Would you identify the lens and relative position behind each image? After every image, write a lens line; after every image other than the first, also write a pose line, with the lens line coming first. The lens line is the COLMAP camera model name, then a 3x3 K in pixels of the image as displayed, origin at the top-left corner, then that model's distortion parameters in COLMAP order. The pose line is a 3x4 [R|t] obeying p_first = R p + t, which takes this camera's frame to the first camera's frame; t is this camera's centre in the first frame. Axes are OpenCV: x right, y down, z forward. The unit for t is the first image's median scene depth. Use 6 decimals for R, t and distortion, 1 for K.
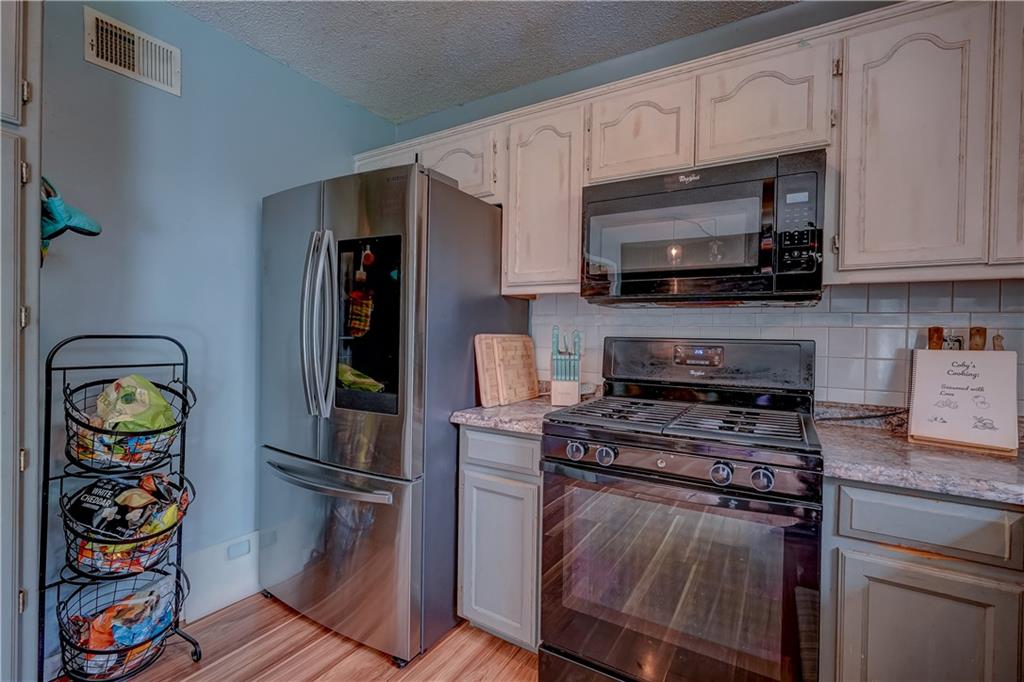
lens RADIAL K [[460.1, 0, 515.4], [0, 460.1, 341.1], [0, 0, 1]] dist [-0.010230, 0.004427]
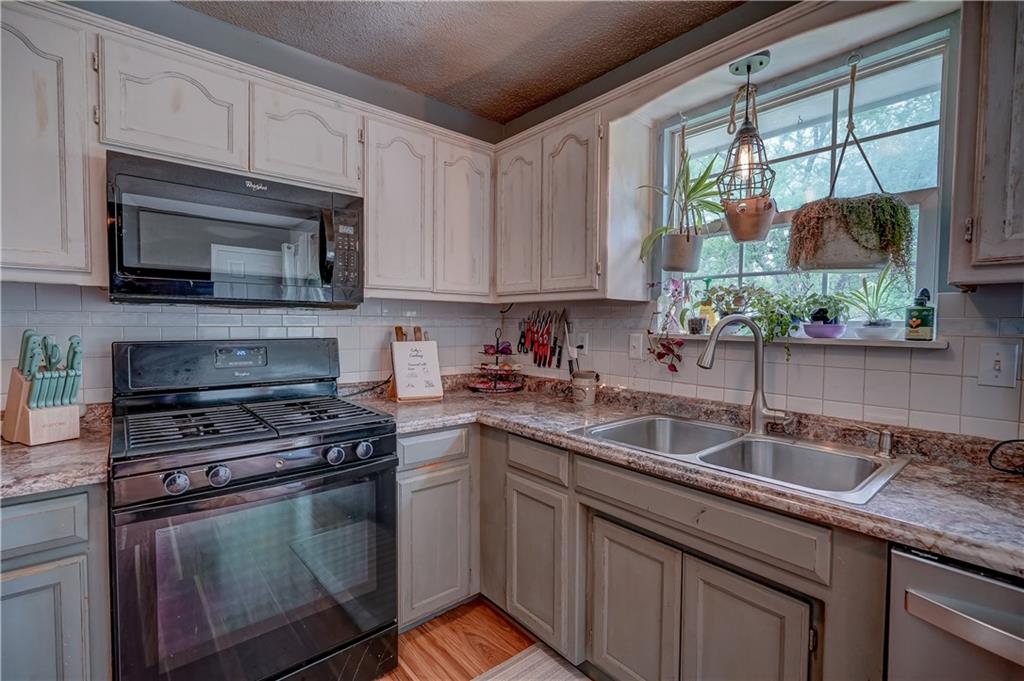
lens RADIAL K [[460.1, 0, 514.5], [0, 460.1, 340.7], [0, 0, 1]] dist [-0.010230, 0.004427]
pose [[0.310160, -0.052020, 0.949260, -0.393152], [0.009218, 0.998619, 0.051713, -0.053053], [-0.950640, -0.007289, 0.310212, 0.122663]]
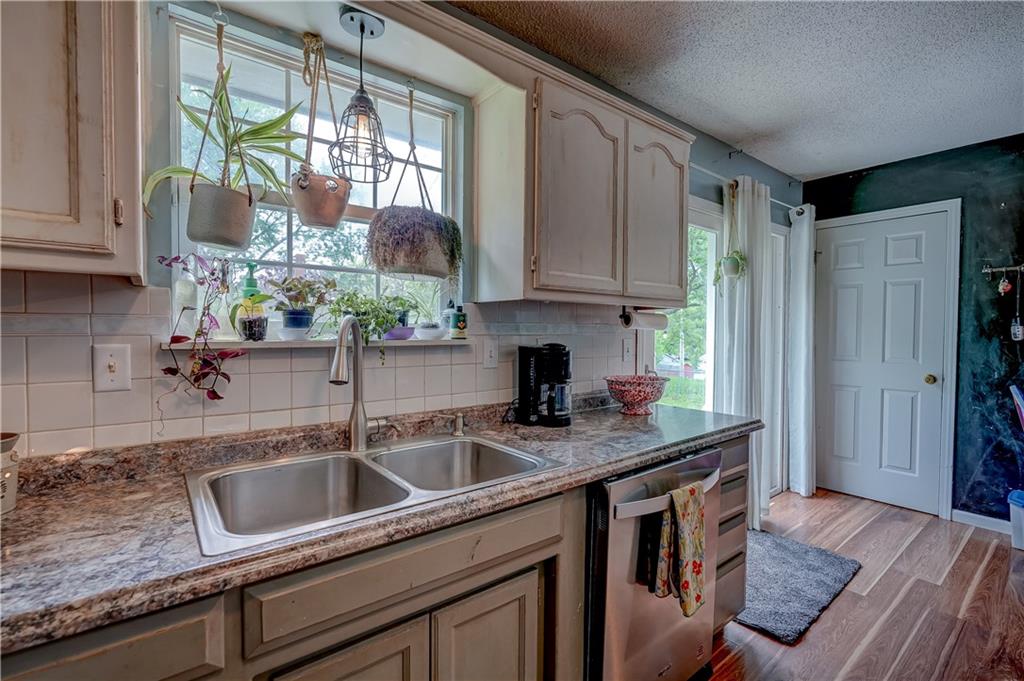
lens RADIAL K [[460.1, 0, 514.3], [0, 460.1, 339.0], [0, 0, 1]] dist [-0.010230, 0.004427]
pose [[-0.937649, -0.031011, 0.346197, 0.100352], [-0.018499, 0.999053, 0.039391, -0.048605], [-0.347090, 0.030530, -0.937335, 0.613492]]
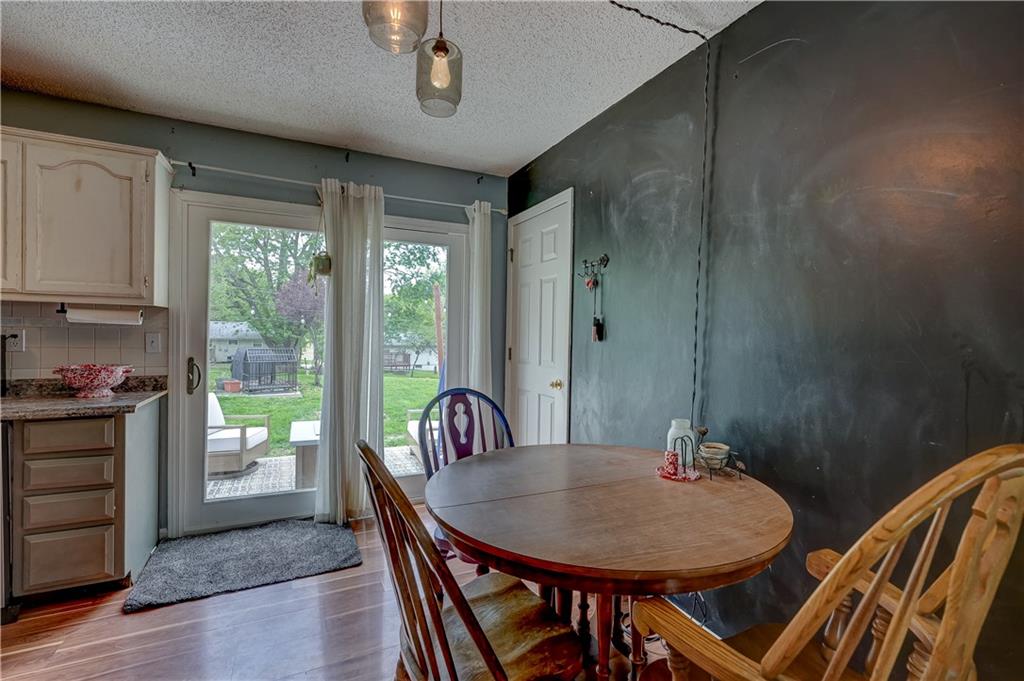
lens RADIAL K [[460.1, 0, 517.6], [0, 460.1, 339.8], [0, 0, 1]] dist [-0.010230, 0.004427]
pose [[-0.842049, -0.041351, 0.537814, -1.614258], [-0.026726, 0.999031, 0.034967, -0.064638], [-0.538738, 0.015070, -0.842338, -0.166930]]
